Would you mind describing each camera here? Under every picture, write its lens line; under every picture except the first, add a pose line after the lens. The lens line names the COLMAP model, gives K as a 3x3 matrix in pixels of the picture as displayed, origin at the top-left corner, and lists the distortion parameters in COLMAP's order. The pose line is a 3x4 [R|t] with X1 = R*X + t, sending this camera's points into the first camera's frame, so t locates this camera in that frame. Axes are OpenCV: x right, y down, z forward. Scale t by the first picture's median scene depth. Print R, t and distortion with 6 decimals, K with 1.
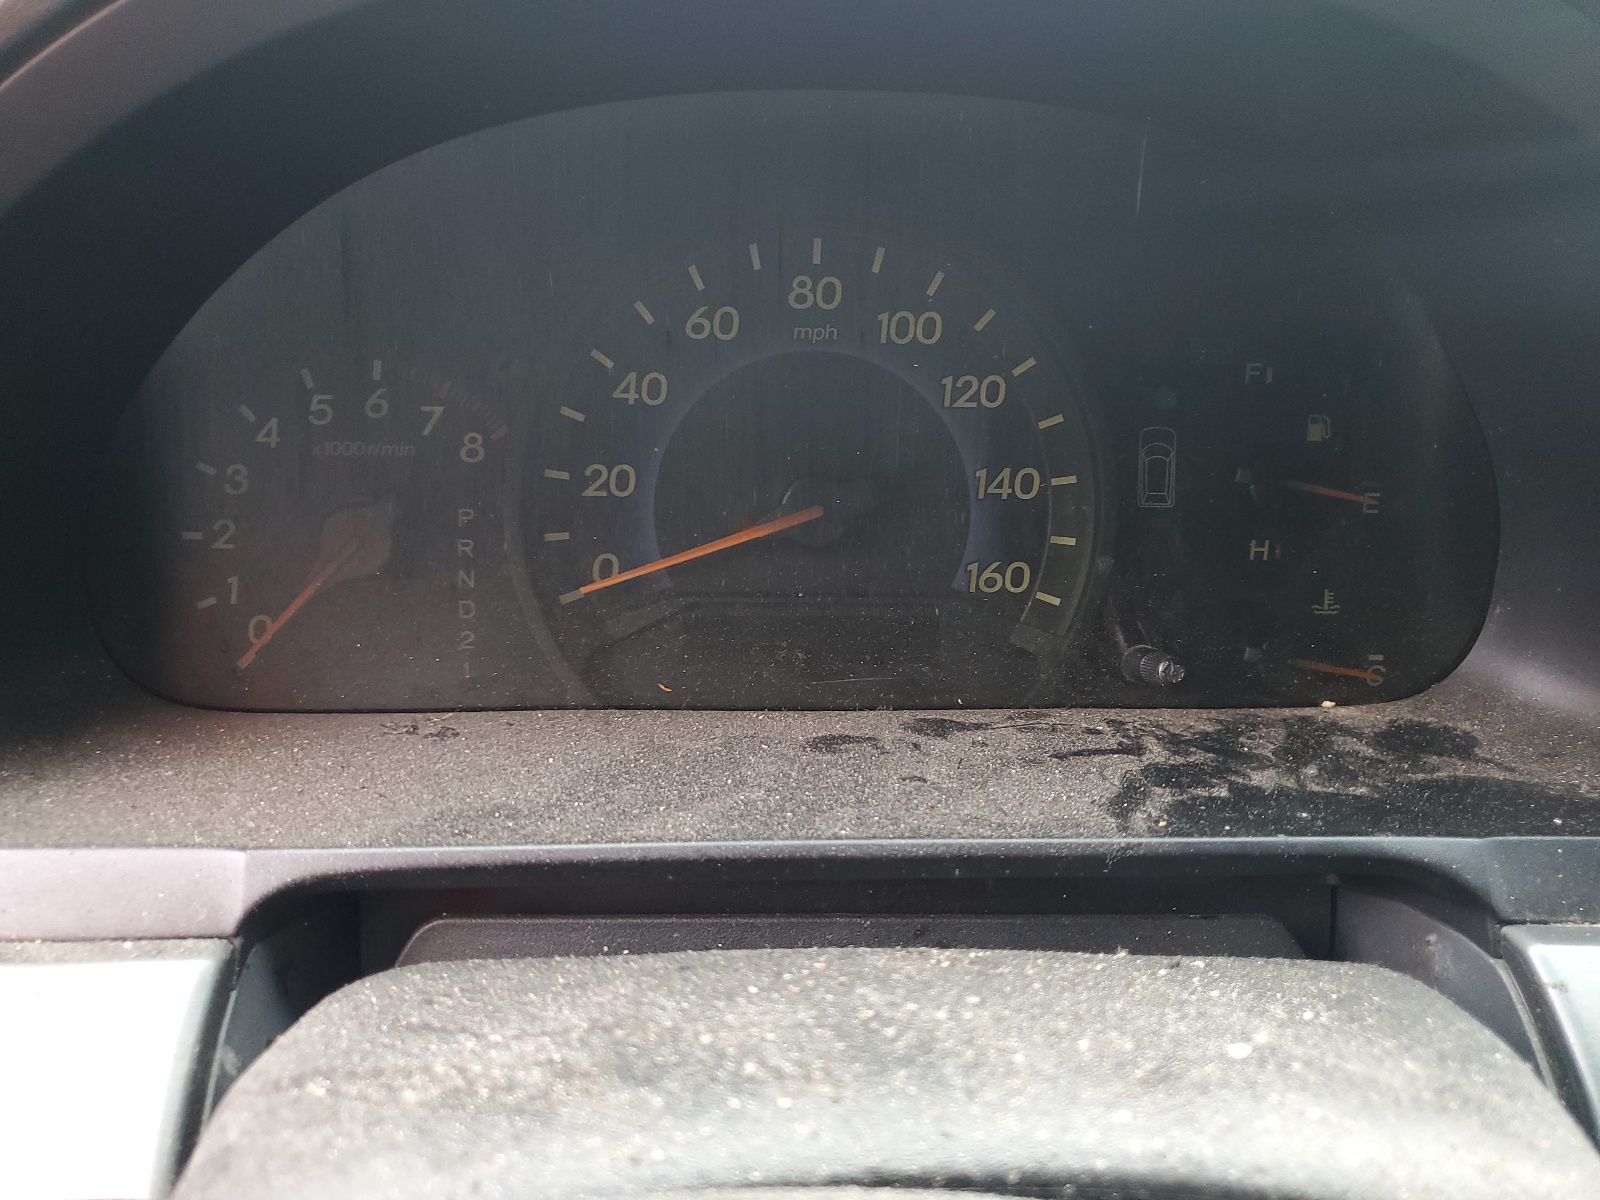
lens RADIAL K [[1214.9, 0, 800.4], [0, 1214.9, 597.8], [0, 0, 1]] dist [-0.004444, -0.000651]
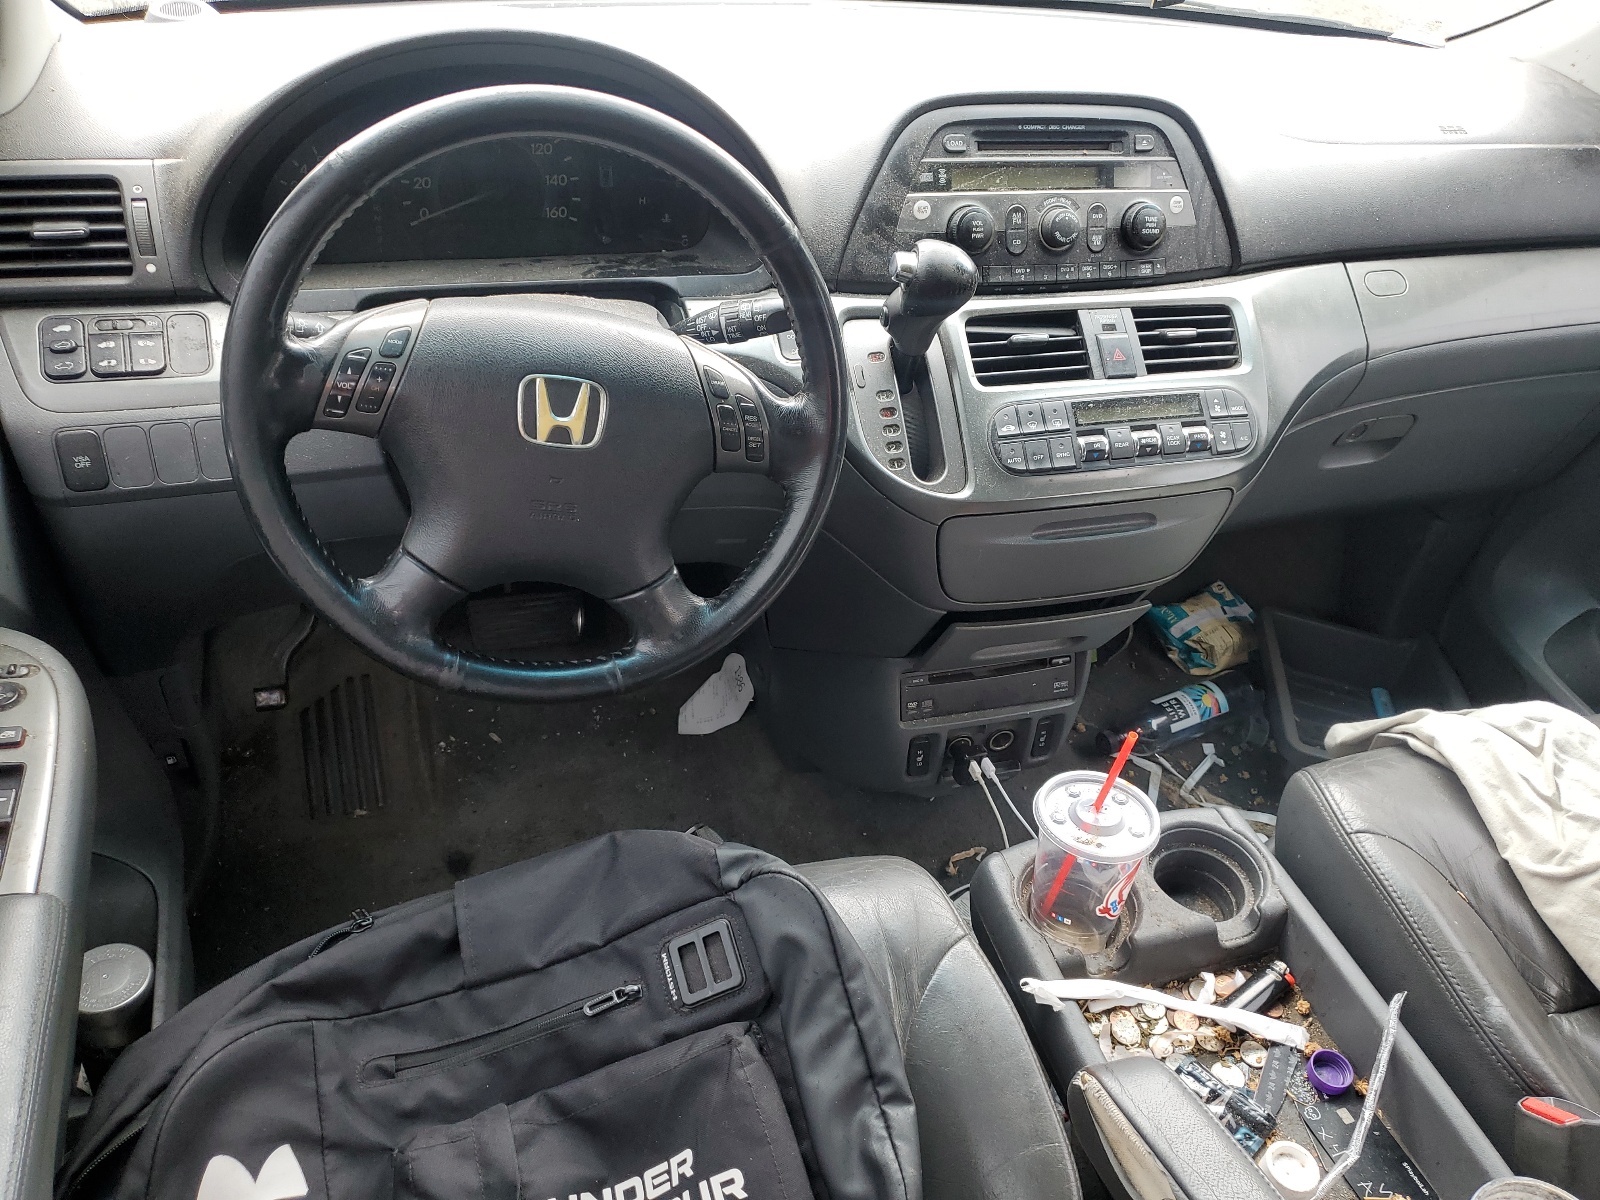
lens RADIAL K [[1214.9, 0, 800.9], [0, 1214.9, 599.1], [0, 0, 1]] dist [-0.004444, -0.000651]
pose [[0.961822, -0.109760, 0.250700, -0.121292], [0.034504, 0.957377, 0.286774, 0.061477], [-0.271491, -0.267175, 0.924613, -2.324852]]
